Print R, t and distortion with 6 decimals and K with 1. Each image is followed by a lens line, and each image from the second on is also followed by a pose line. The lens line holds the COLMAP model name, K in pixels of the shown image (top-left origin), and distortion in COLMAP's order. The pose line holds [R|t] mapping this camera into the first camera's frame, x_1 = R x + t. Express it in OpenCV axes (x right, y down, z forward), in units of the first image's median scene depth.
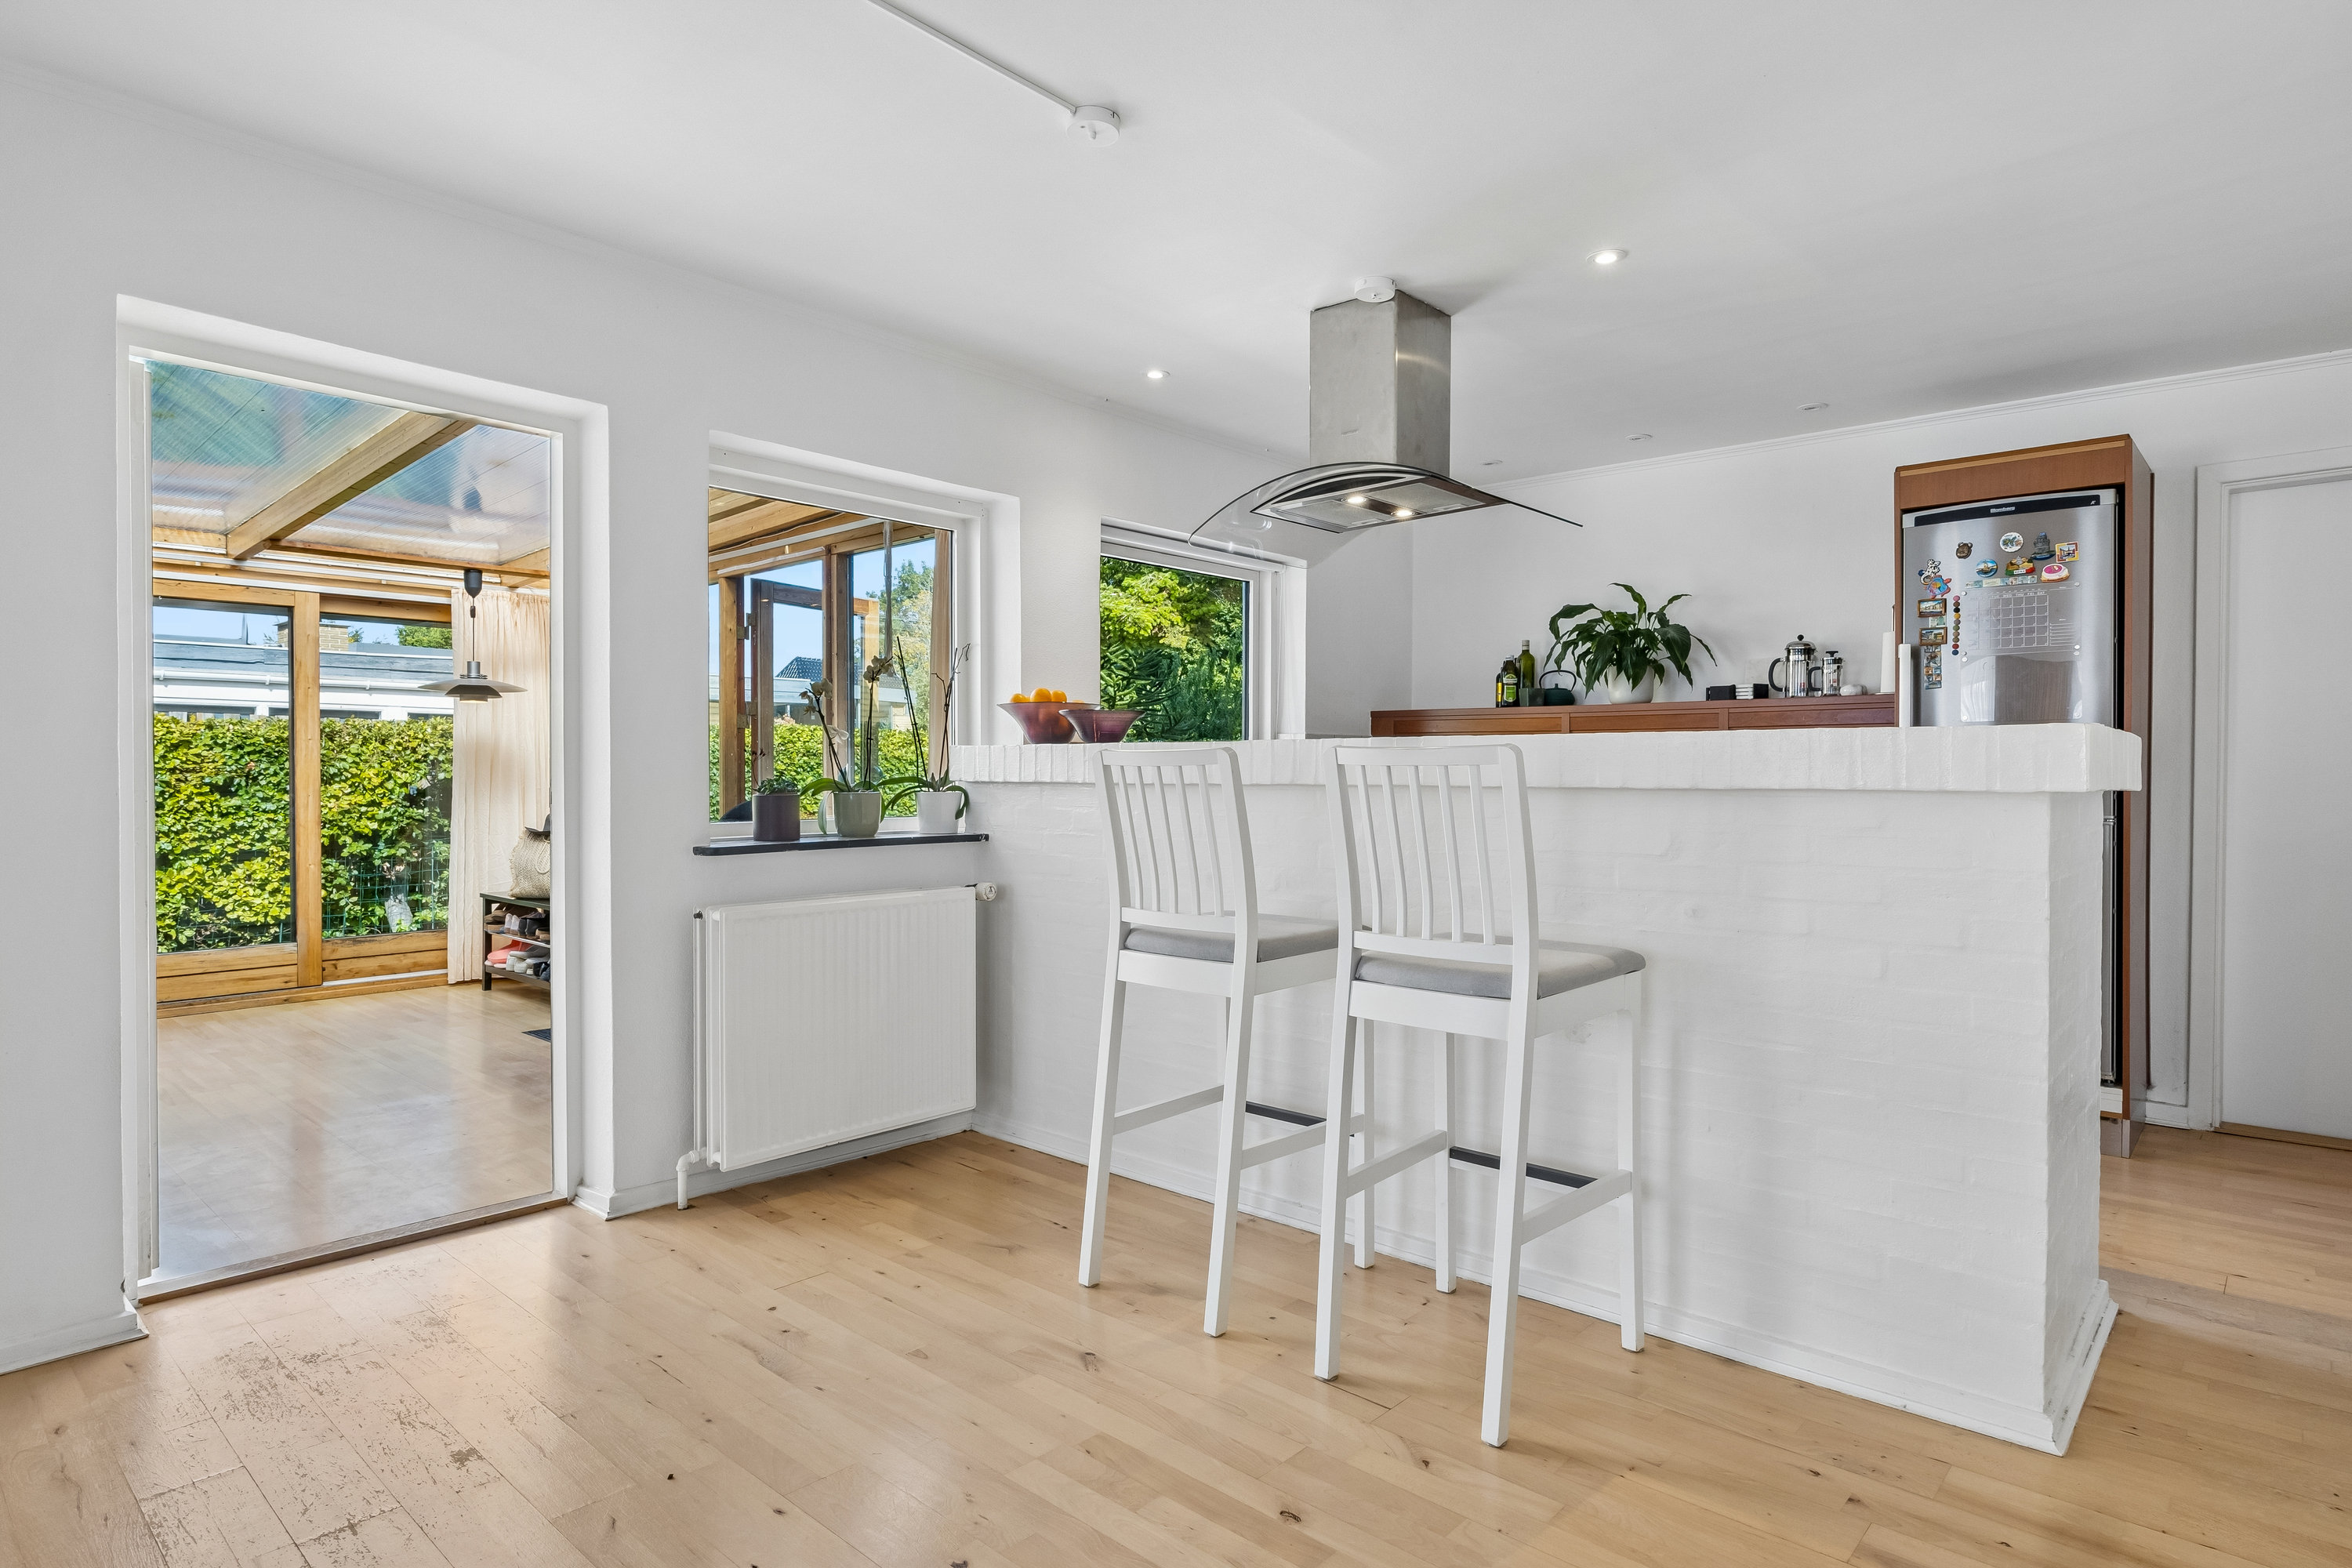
lens RADIAL K [[1258.2, 0, 1186.3], [0, 1258.2, 779.3], [0, 0, 1]] dist [-0.006482, 0.000489]
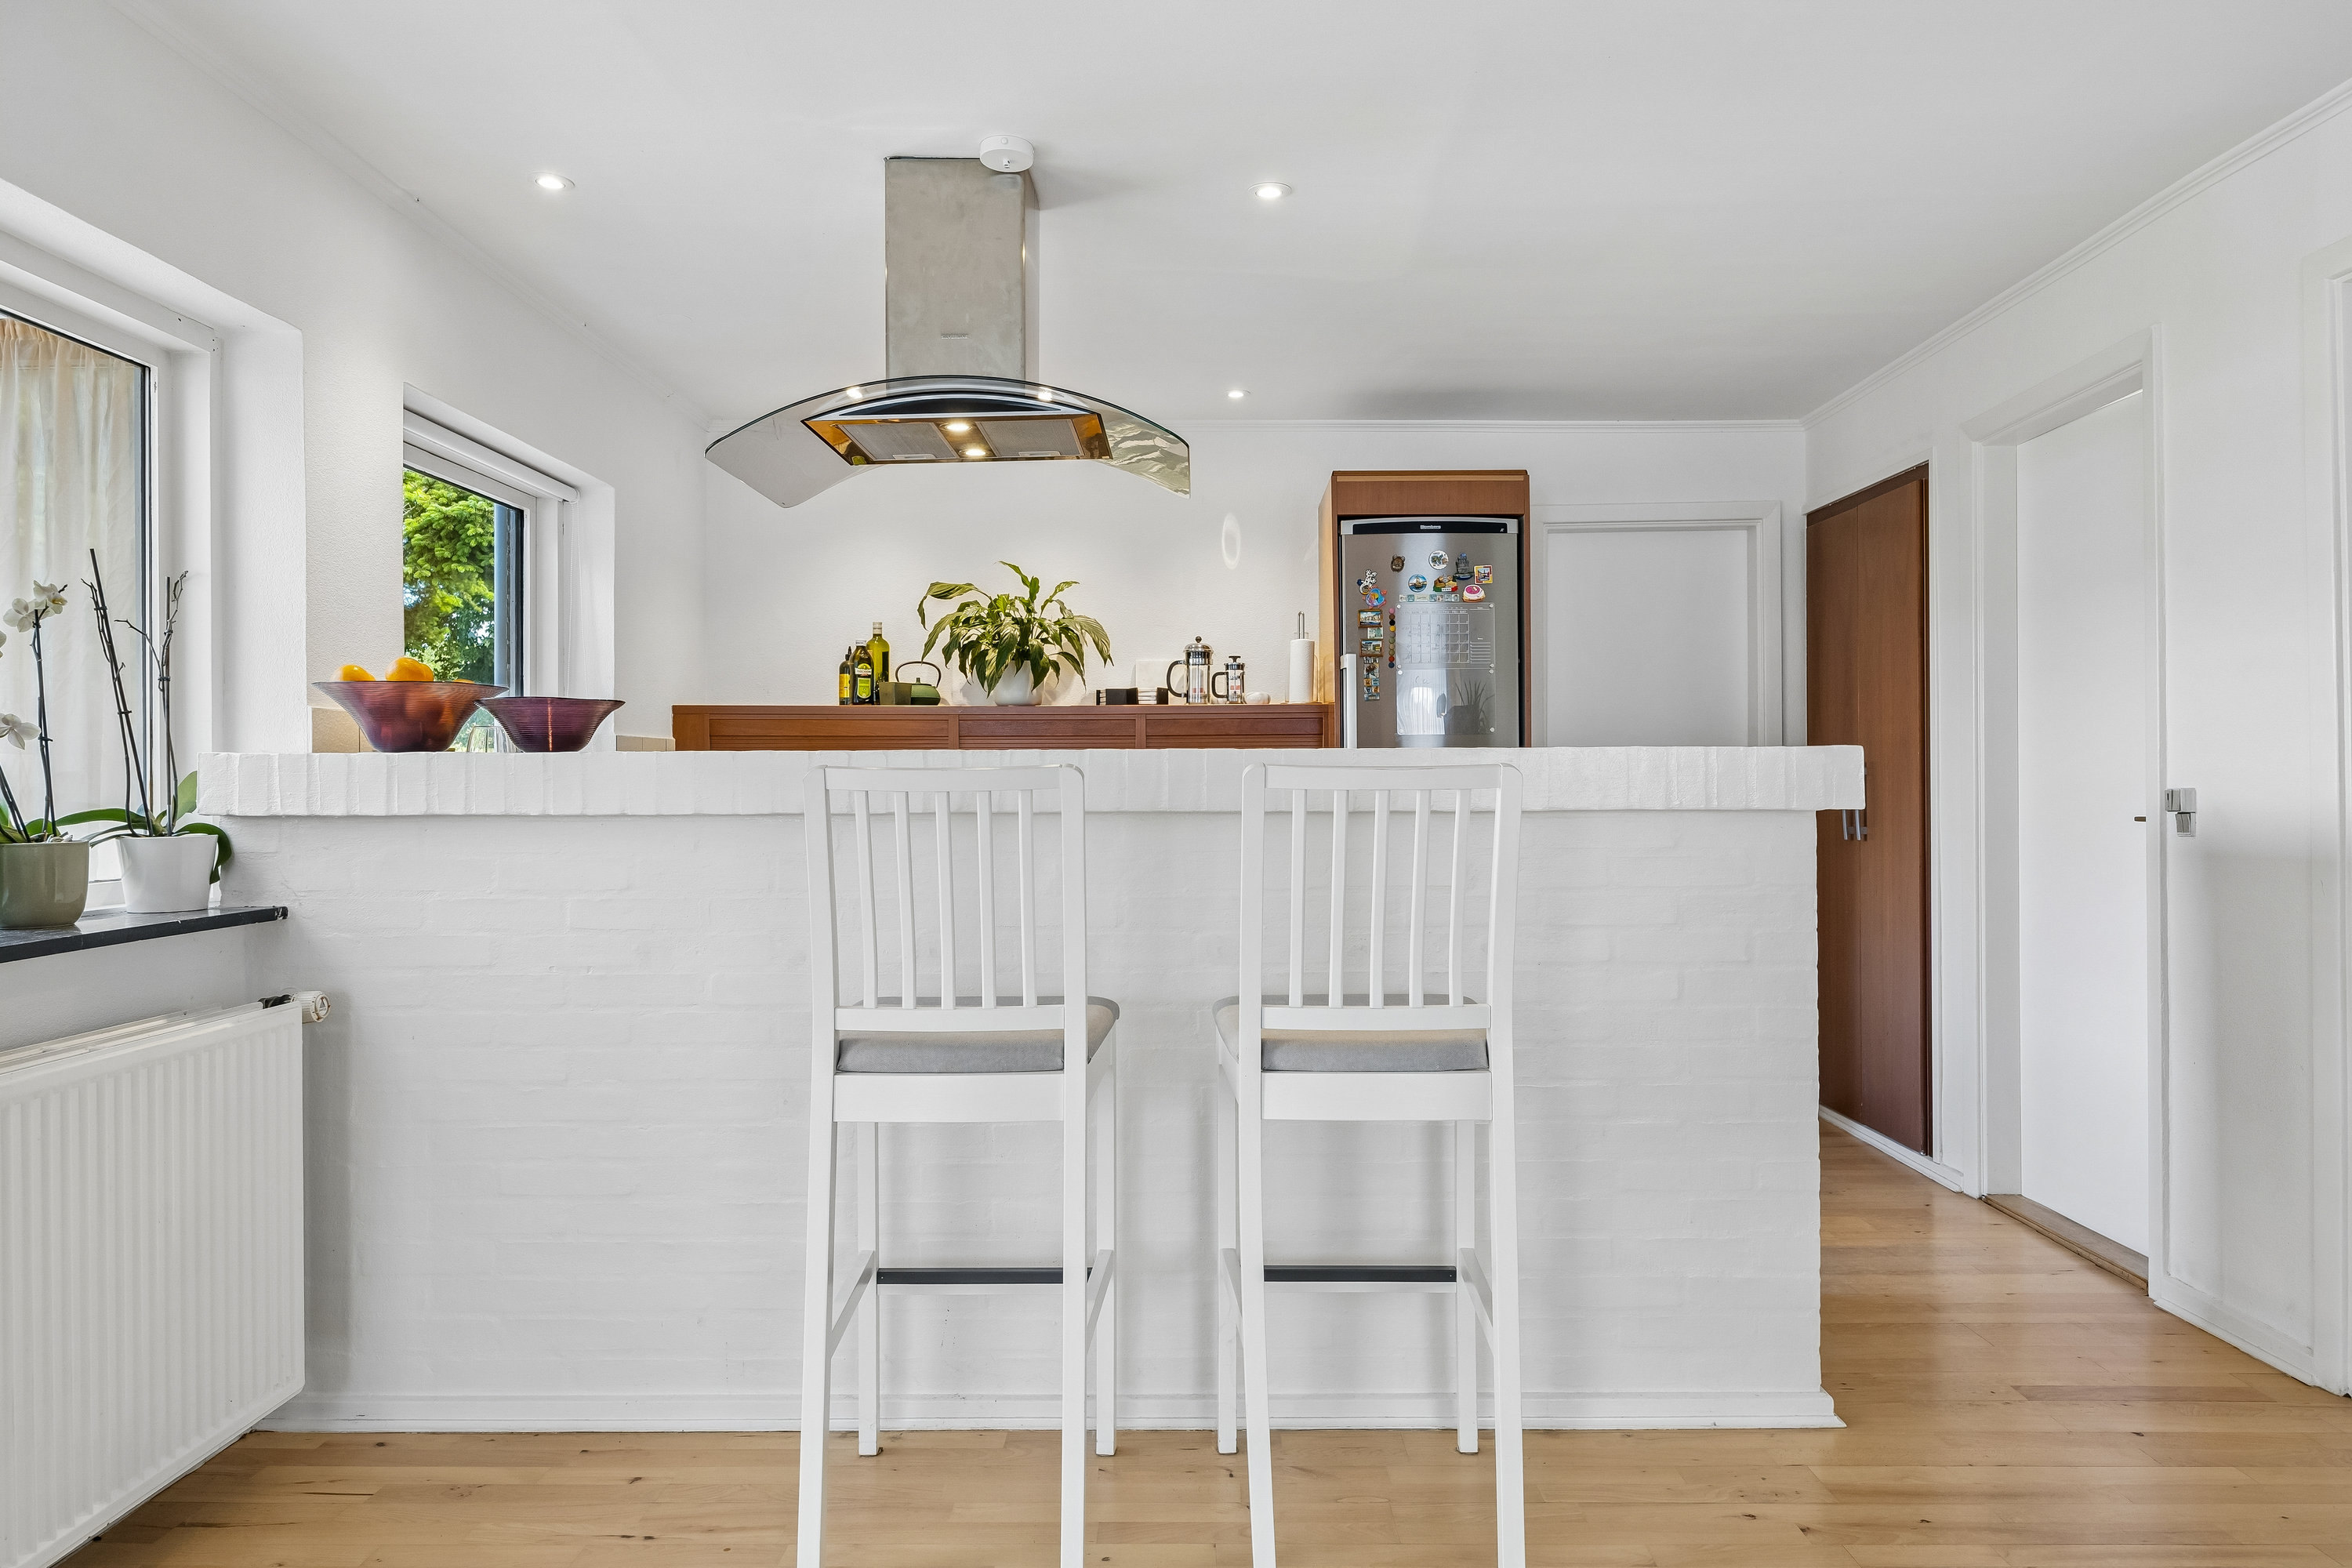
lens RADIAL K [[1500.6, 0, 1178.7], [0, 1500.6, 781.0], [0, 0, 1]] dist [0.001864, -0.001537]
pose [[0.751725, -0.007482, 0.659435, -0.317484], [0.009831, 0.999952, 0.000139, -0.010835], [-0.659404, 0.006378, 0.751762, 0.222796]]
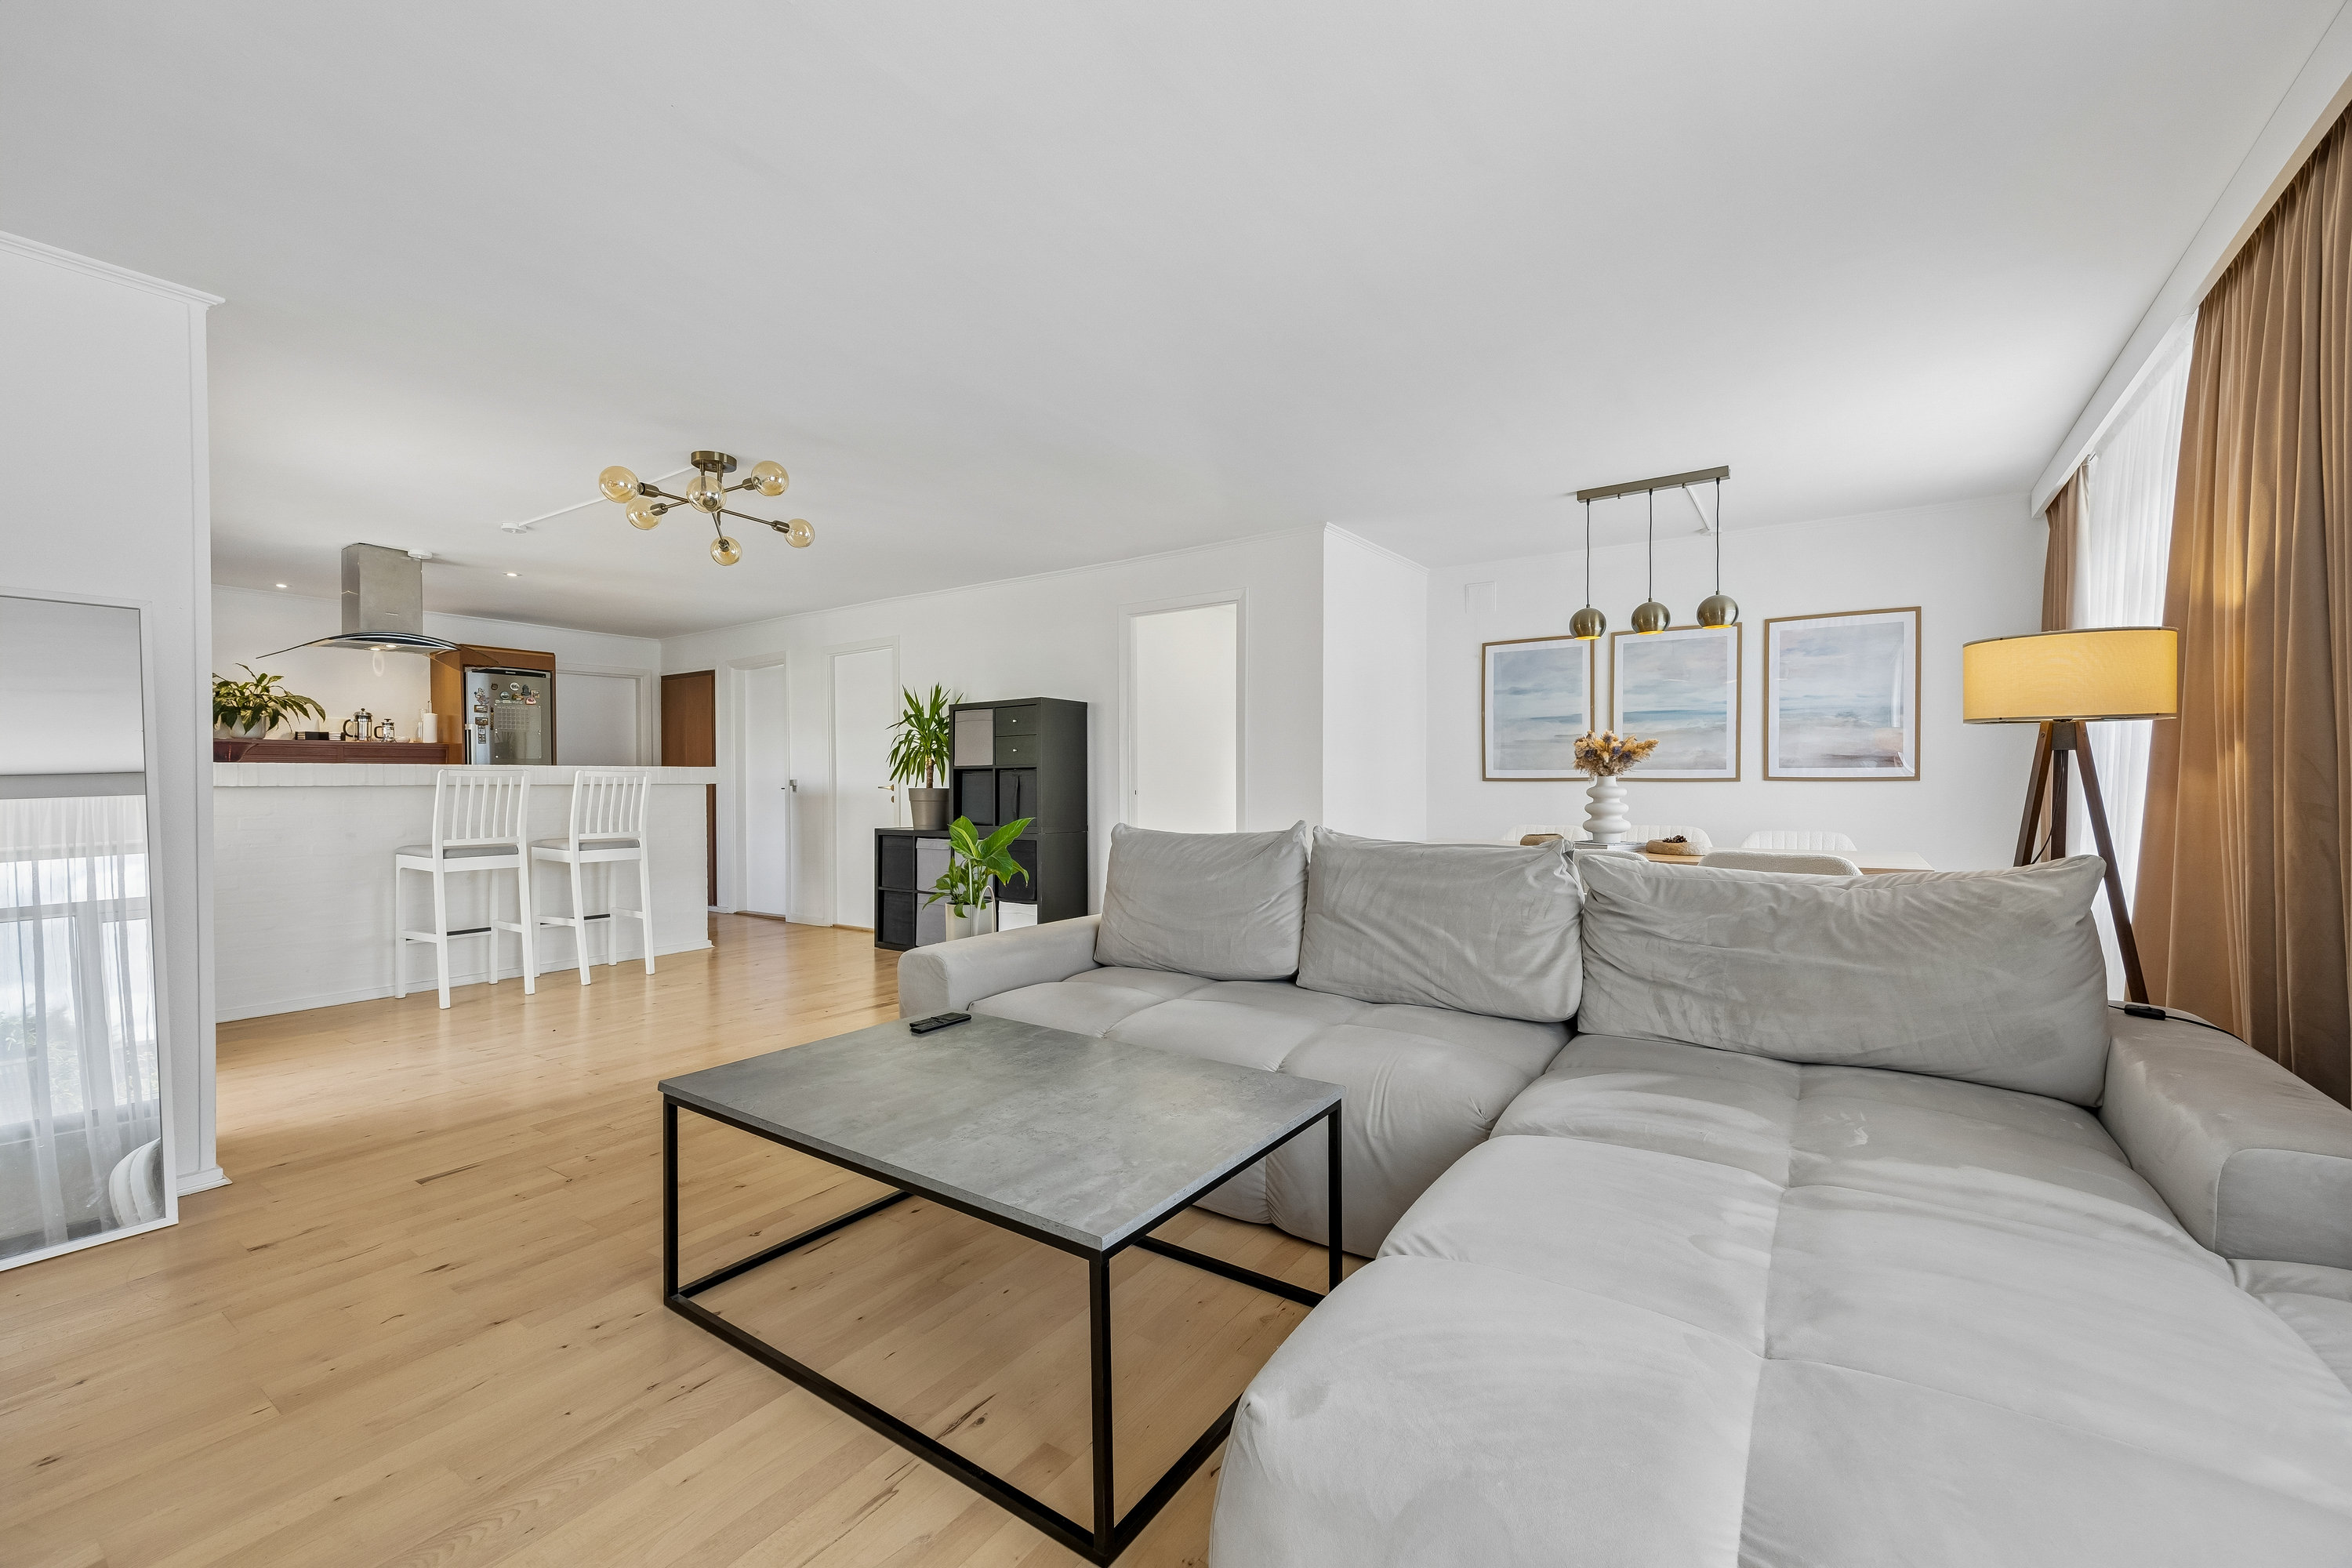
lens RADIAL K [[964.4, 0, 1183.2], [0, 964.4, 786.3], [0, 0, 1]] dist [0.012088, -0.000104]
pose [[-0.125578, -0.009064, 0.992042, -1.429177], [0.009306, 0.999904, 0.010314, 0.000610], [-0.992040, 0.010527, -0.125482, -0.065238]]
